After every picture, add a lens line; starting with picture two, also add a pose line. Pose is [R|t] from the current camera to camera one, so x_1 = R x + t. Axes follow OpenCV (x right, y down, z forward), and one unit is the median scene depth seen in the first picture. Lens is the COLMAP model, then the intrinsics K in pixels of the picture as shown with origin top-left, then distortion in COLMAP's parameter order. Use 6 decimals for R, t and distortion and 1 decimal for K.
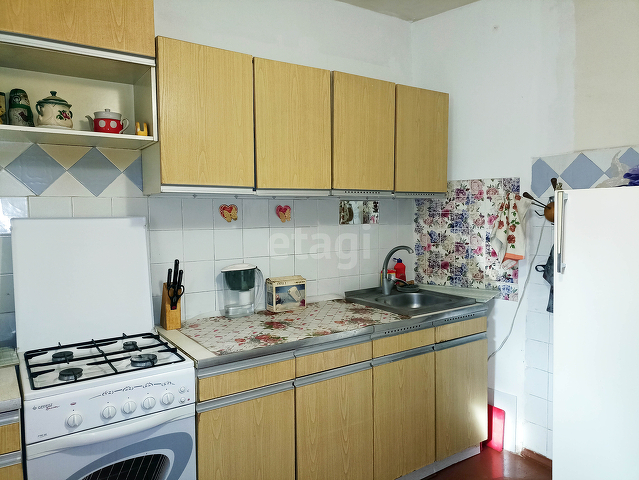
lens RADIAL K [[466.9, 0, 316.3], [0, 466.9, 238.7], [0, 0, 1]] dist [0.011624, -0.002503]
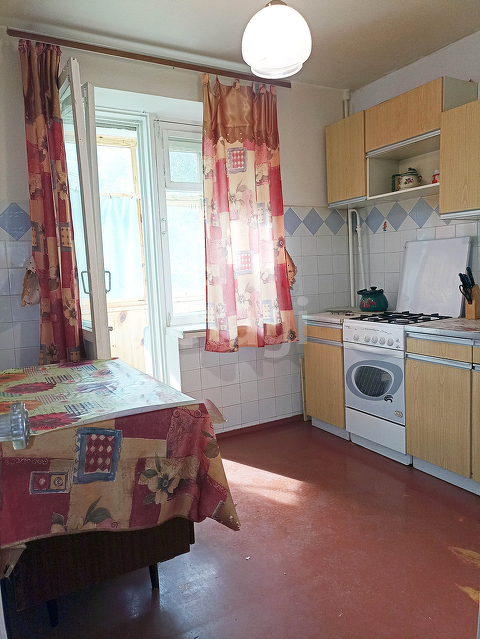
lens RADIAL K [[466.9, 0, 240.6], [0, 466.9, 320.8], [0, 0, 1]] dist [0.011624, -0.002503]
pose [[-0.077335, 0.122276, -0.989479, 1.096723], [-0.023753, 0.991943, 0.124437, 0.045316], [0.996722, 0.033127, -0.073807, 0.433921]]
